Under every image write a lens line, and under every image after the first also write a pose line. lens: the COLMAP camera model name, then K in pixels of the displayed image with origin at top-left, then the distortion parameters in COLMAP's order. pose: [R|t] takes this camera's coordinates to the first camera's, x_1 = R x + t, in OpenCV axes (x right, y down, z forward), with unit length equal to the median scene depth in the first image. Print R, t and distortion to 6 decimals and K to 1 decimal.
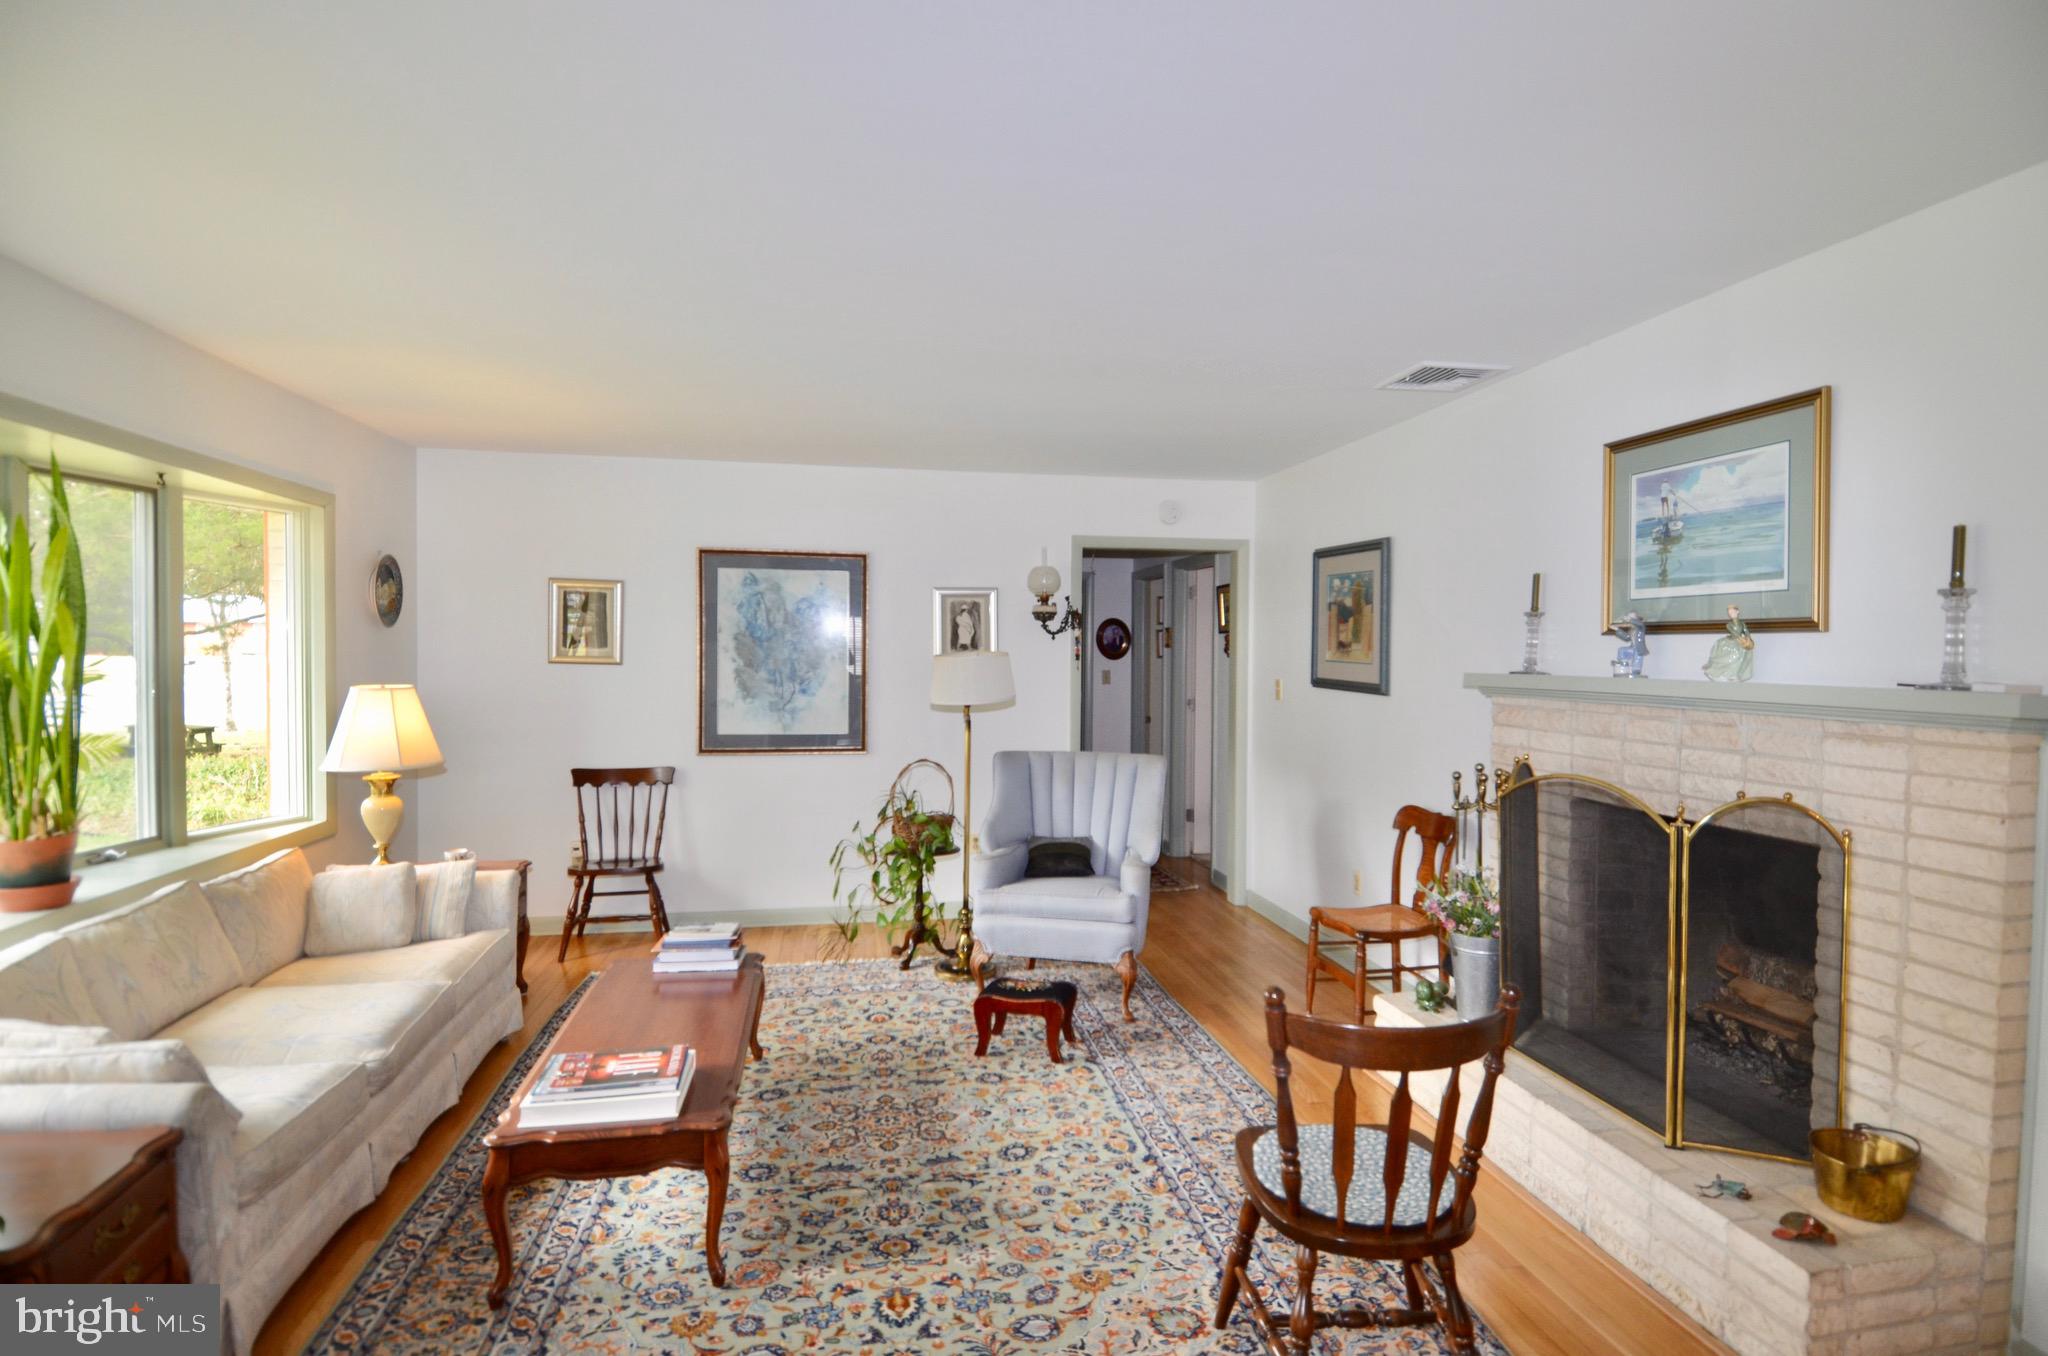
lens RADIAL K [[1063.8, 0, 1033.8], [0, 1063.8, 679.2], [0, 0, 1]] dist [0.038085, -0.041526]
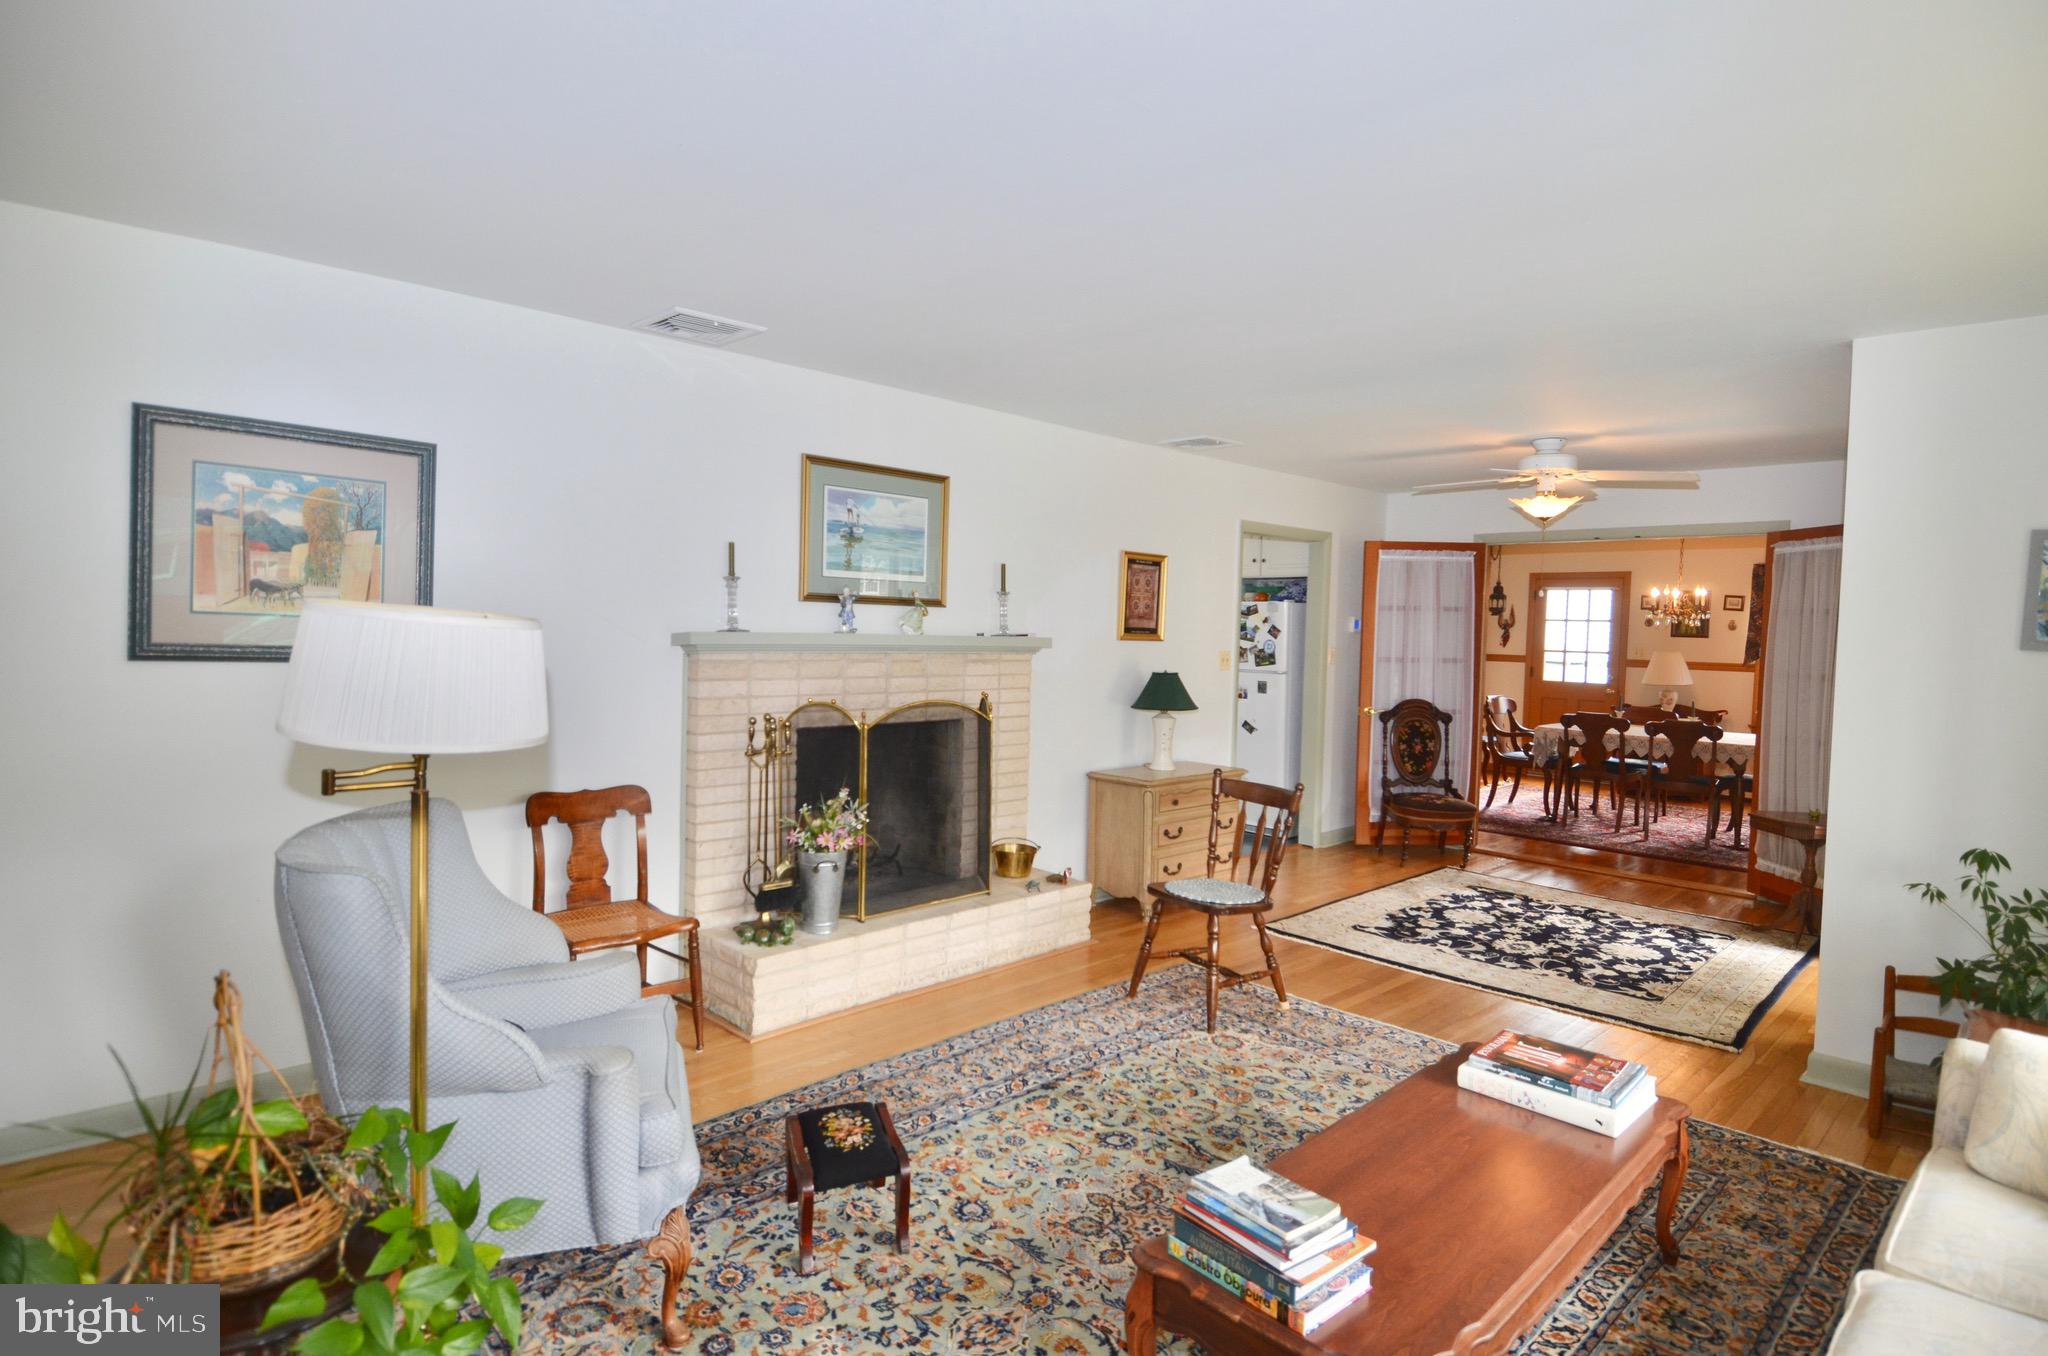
lens RADIAL K [[1063.8, 0, 1039.9], [0, 1063.8, 680.3], [0, 0, 1]] dist [0.038085, -0.041526]
pose [[-0.564325, -0.064623, 0.823019, -0.654156], [-0.009384, 0.997369, 0.071879, -0.038190], [-0.825499, 0.032840, -0.563447, 1.389446]]
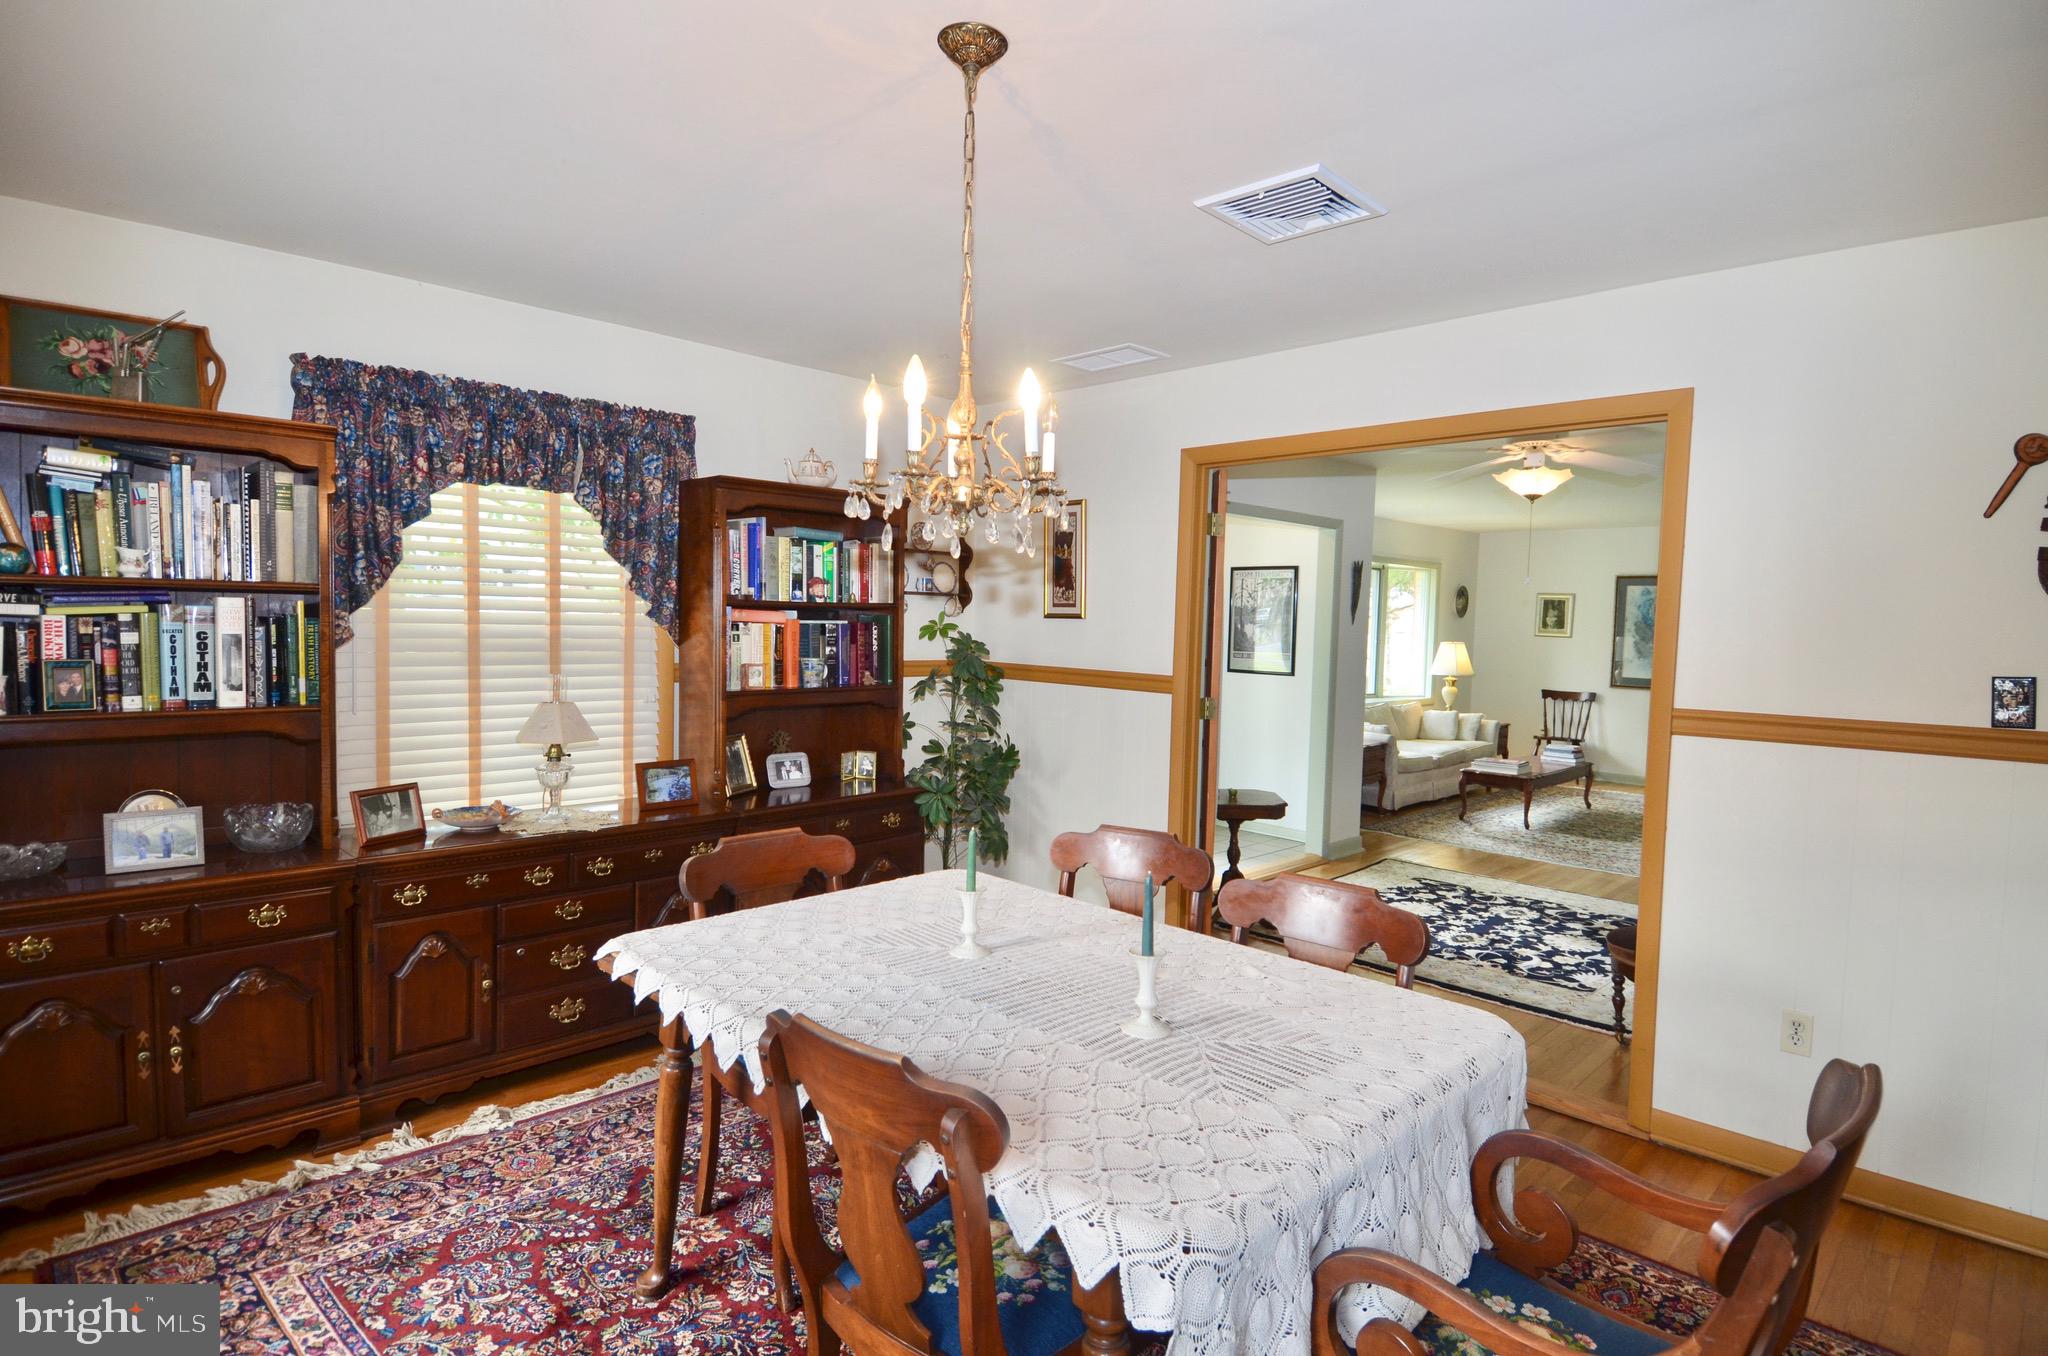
lens RADIAL K [[1063.8, 0, 1040.5], [0, 1063.8, 674.8], [0, 0, 1]] dist [0.038085, -0.041526]
pose [[0.577049, 0.052056, -0.815049, 0.990554], [-0.041799, 0.998541, 0.034182, 0.041998], [0.815639, 0.014344, 0.578383, -1.387044]]
